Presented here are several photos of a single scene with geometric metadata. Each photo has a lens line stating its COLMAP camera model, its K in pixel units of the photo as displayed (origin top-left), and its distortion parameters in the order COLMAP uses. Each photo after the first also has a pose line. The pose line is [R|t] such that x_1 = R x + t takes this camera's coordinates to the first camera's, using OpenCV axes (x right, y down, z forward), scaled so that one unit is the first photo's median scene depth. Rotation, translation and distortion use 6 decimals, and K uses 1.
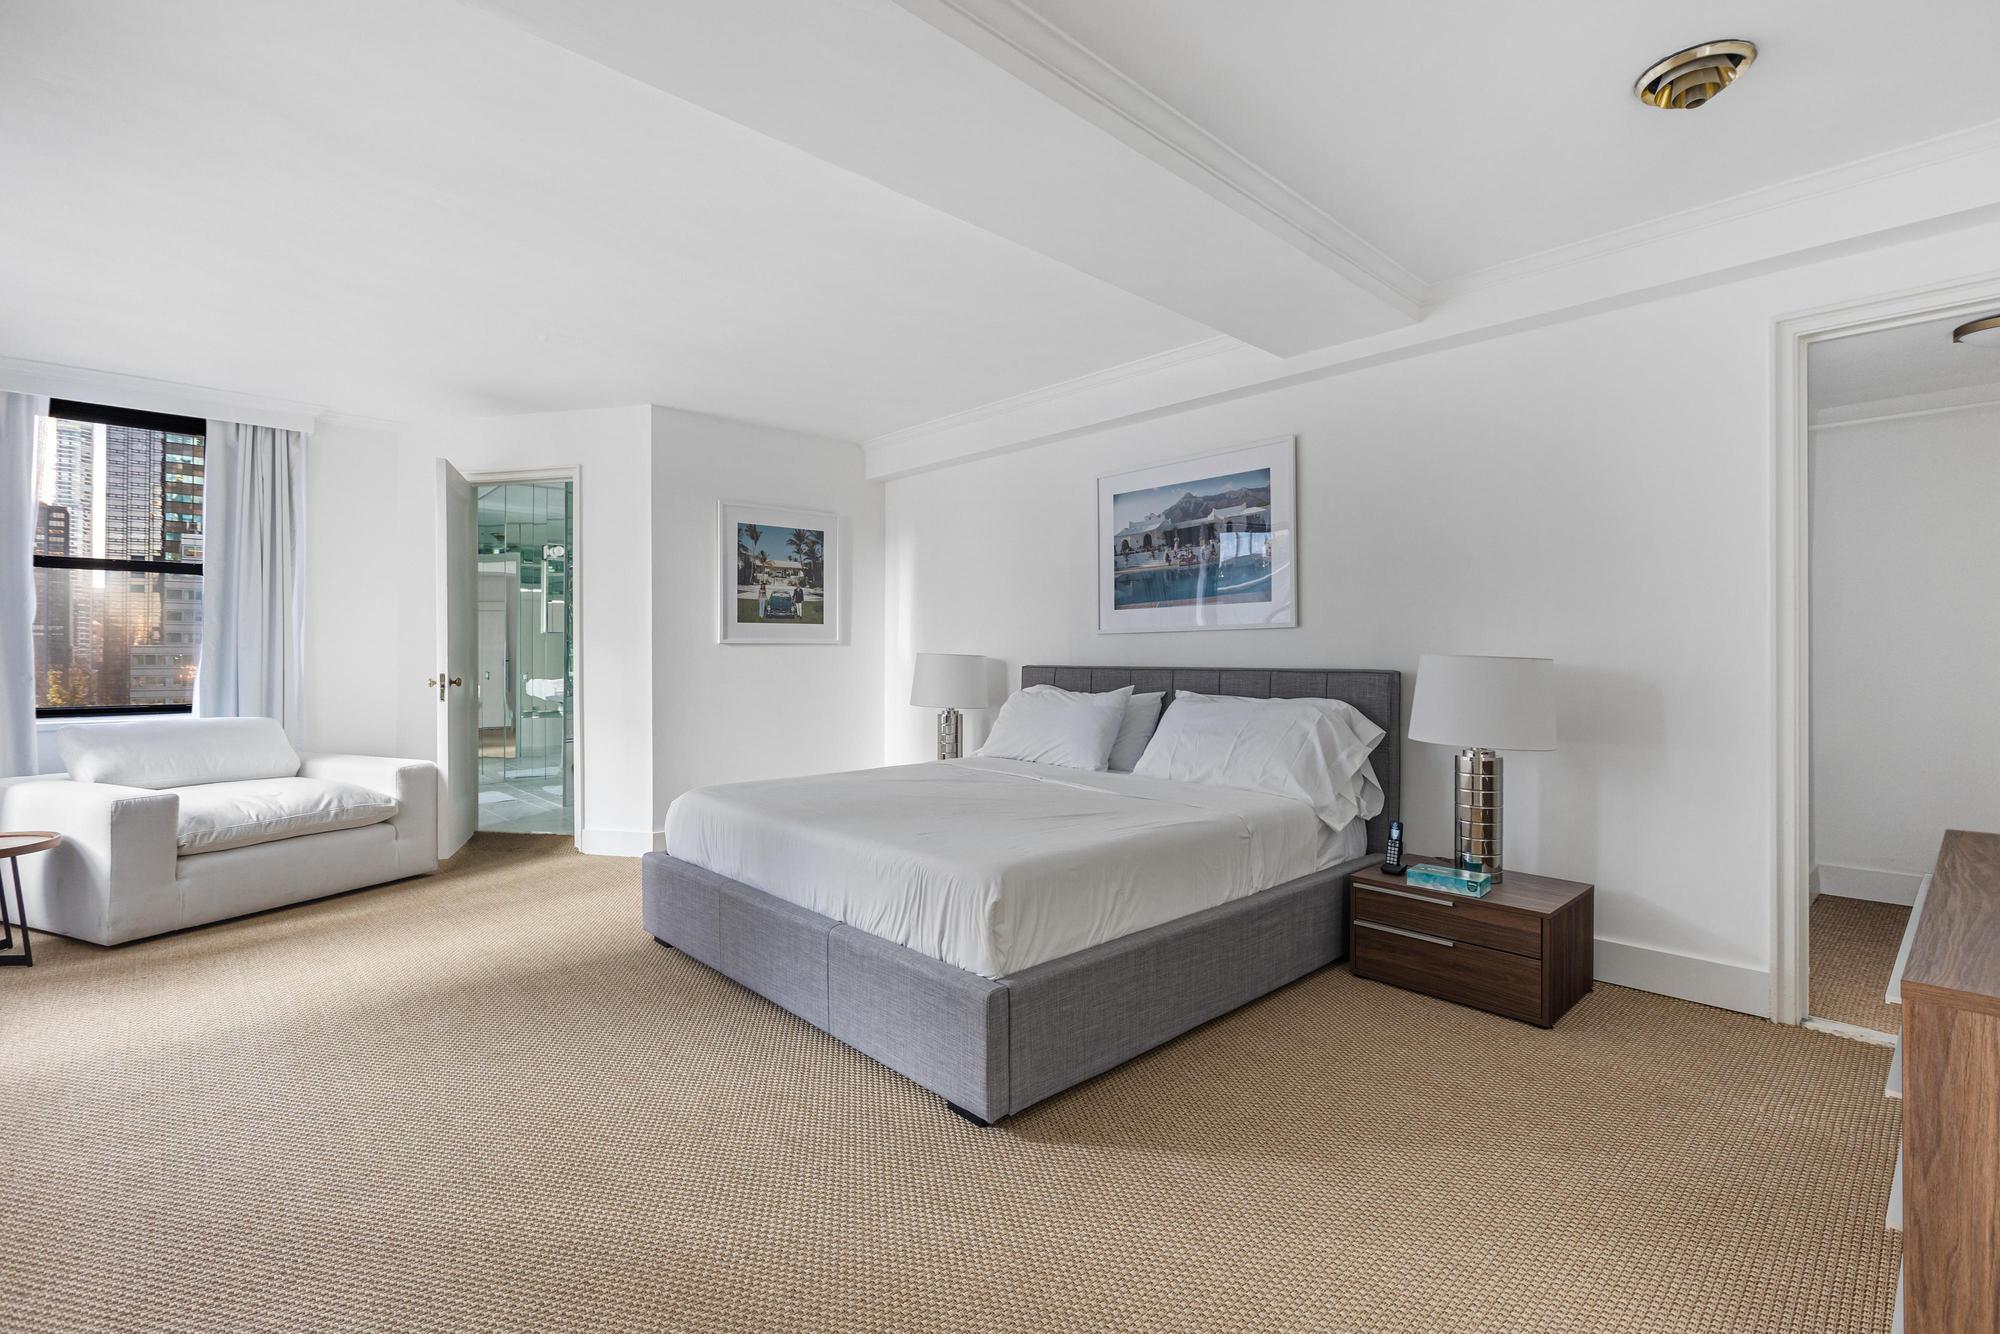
lens RADIAL K [[906.2, 0, 991.5], [0, 906.2, 645.9], [0, 0, 1]] dist [-0.000040, 0.001236]
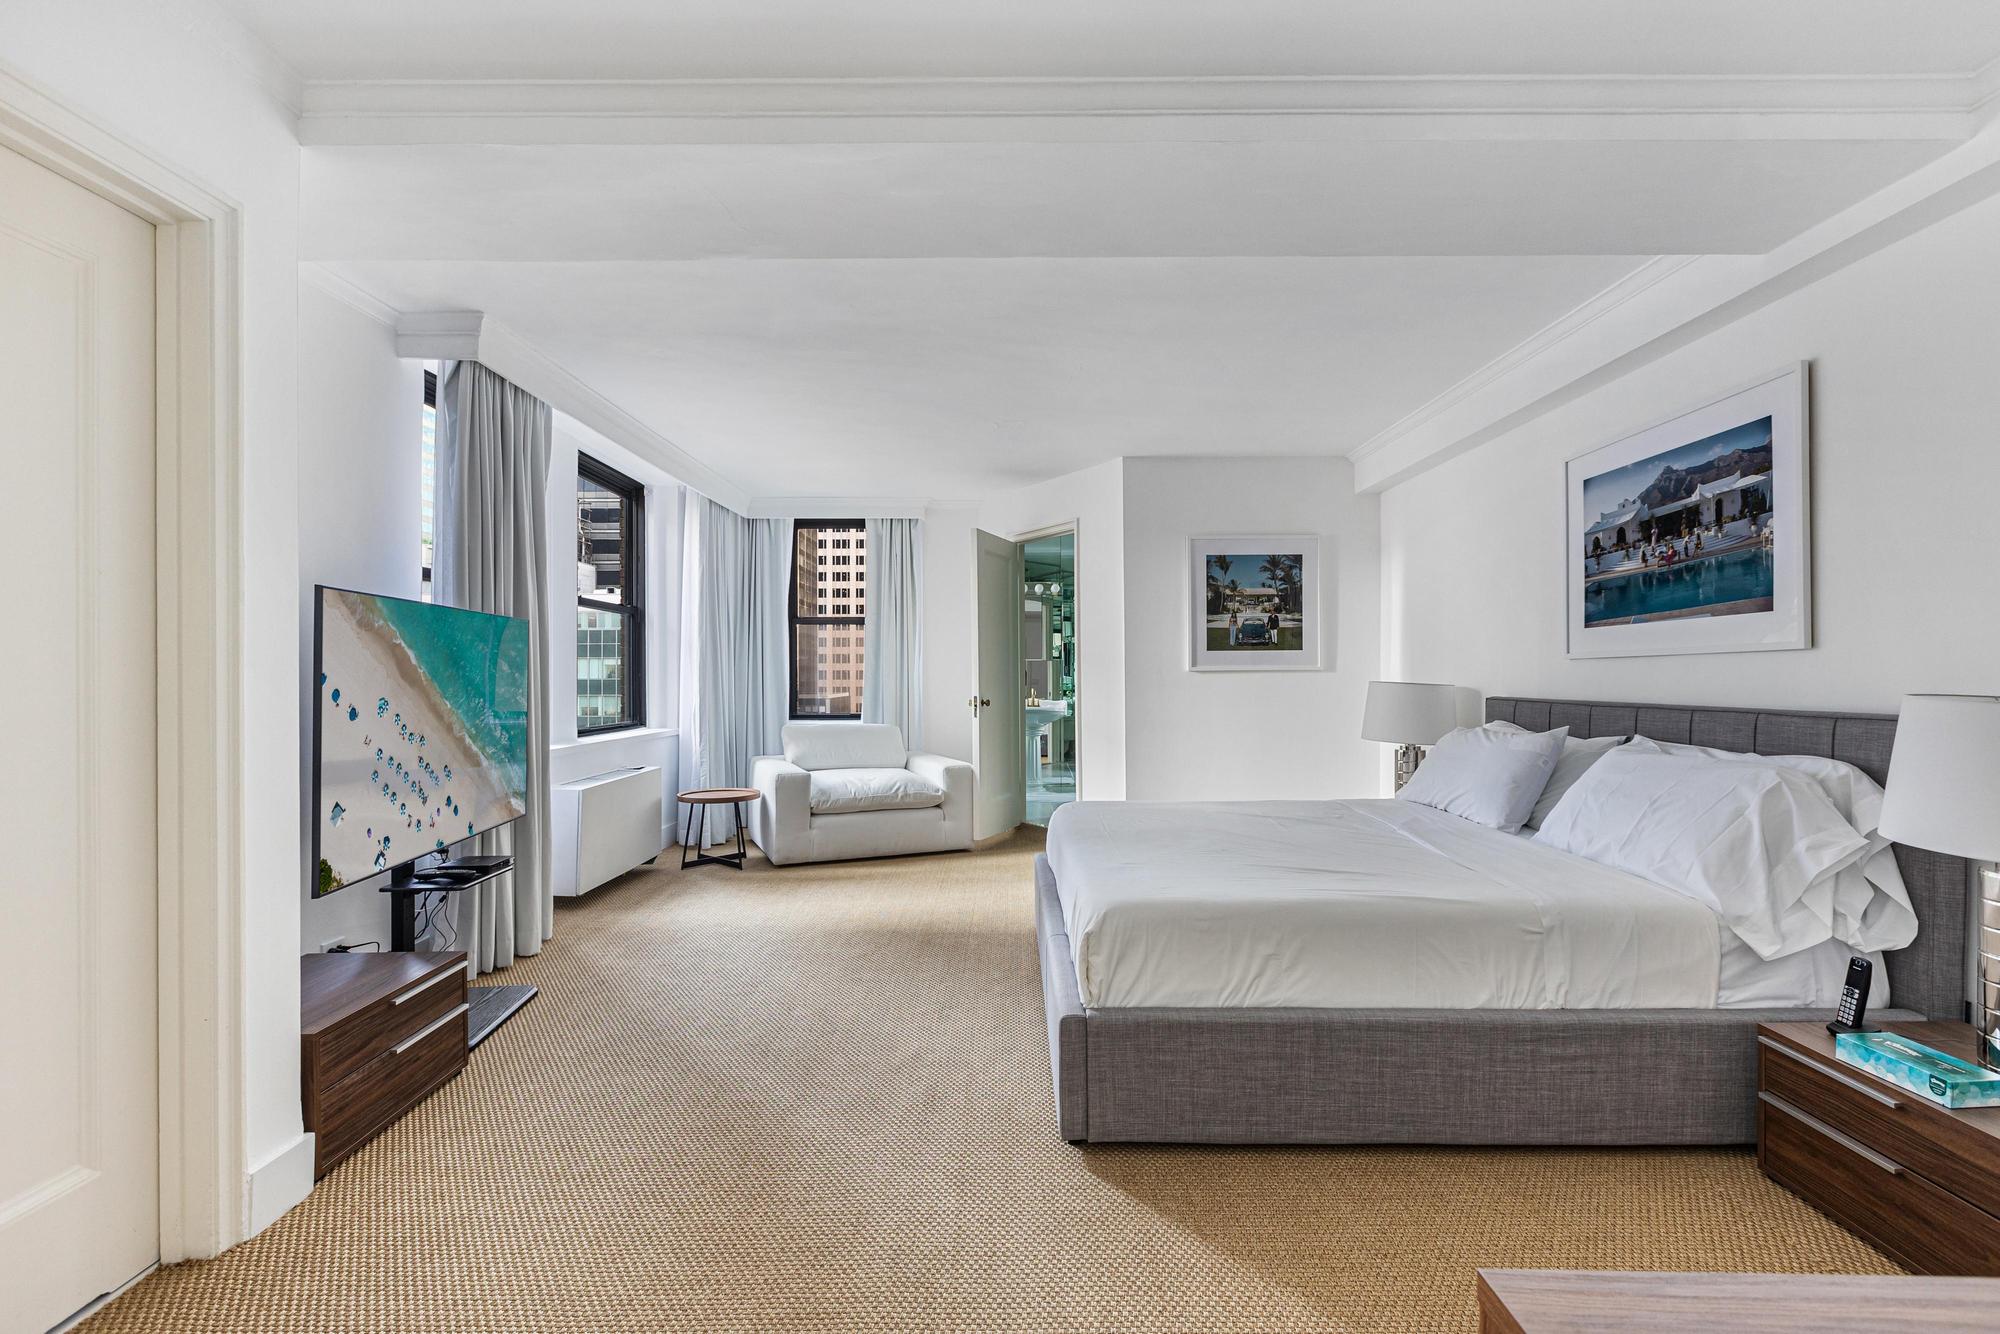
lens RADIAL K [[906.2, 0, 998.7], [0, 906.2, 672.2], [0, 0, 1]] dist [-0.000040, 0.001236]
pose [[0.727917, -0.001833, -0.685663, 0.331332], [0.007049, 0.999964, 0.004810, -0.010015], [0.685629, -0.008335, 0.727903, 0.095603]]
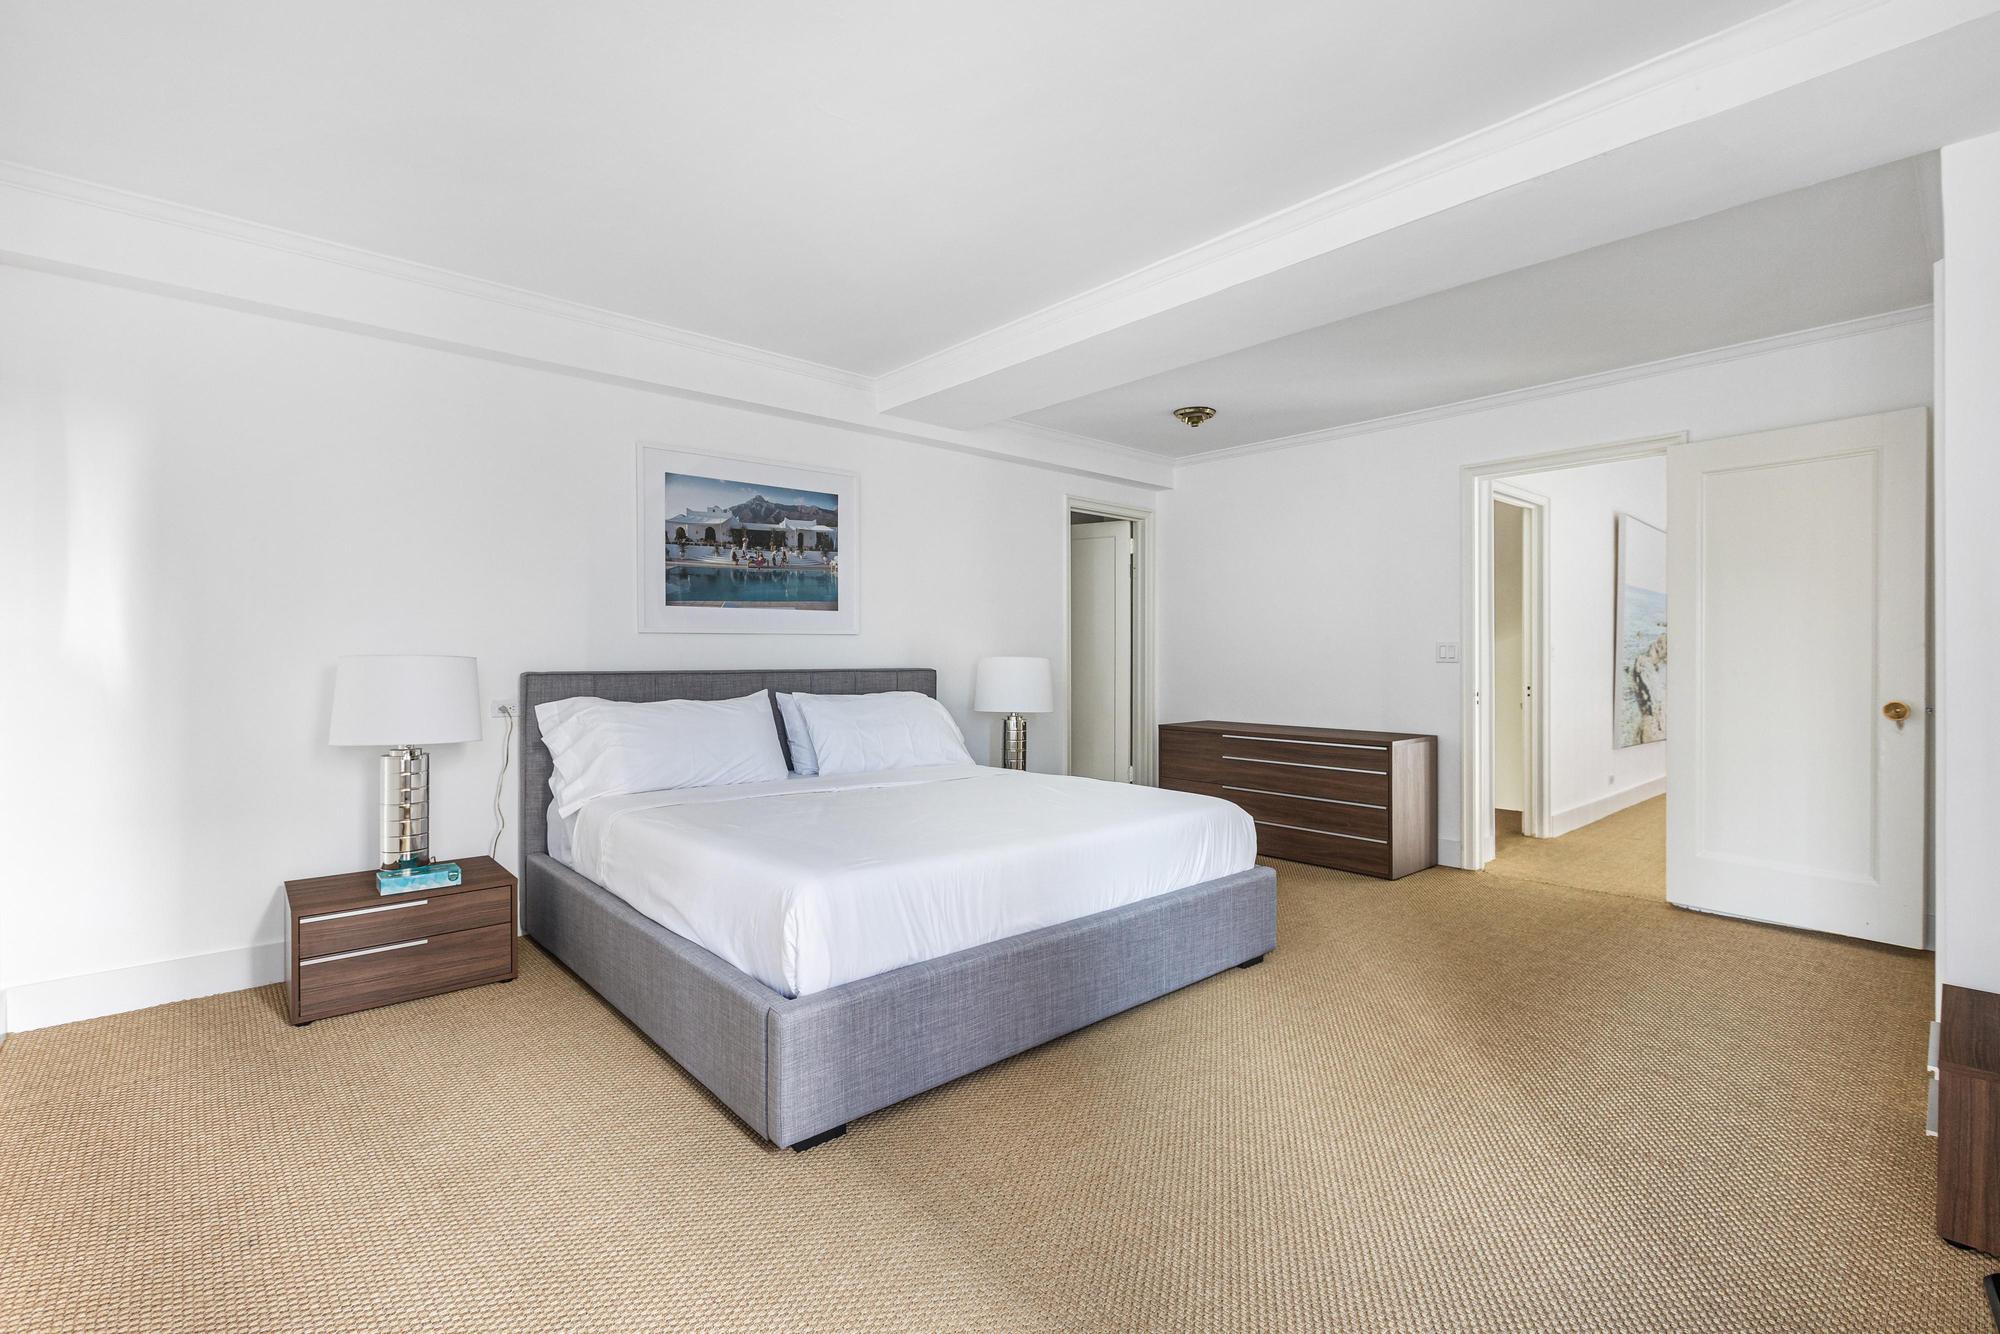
lens RADIAL K [[906.2, 0, 1009.8], [0, 906.2, 664.0], [0, 0, 1]] dist [-0.000040, 0.001236]
pose [[0.007454, -0.007296, 0.999946, -0.796770], [-0.008254, 0.999939, 0.007358, 0.007506], [-0.999938, -0.008308, 0.007393, 0.726223]]
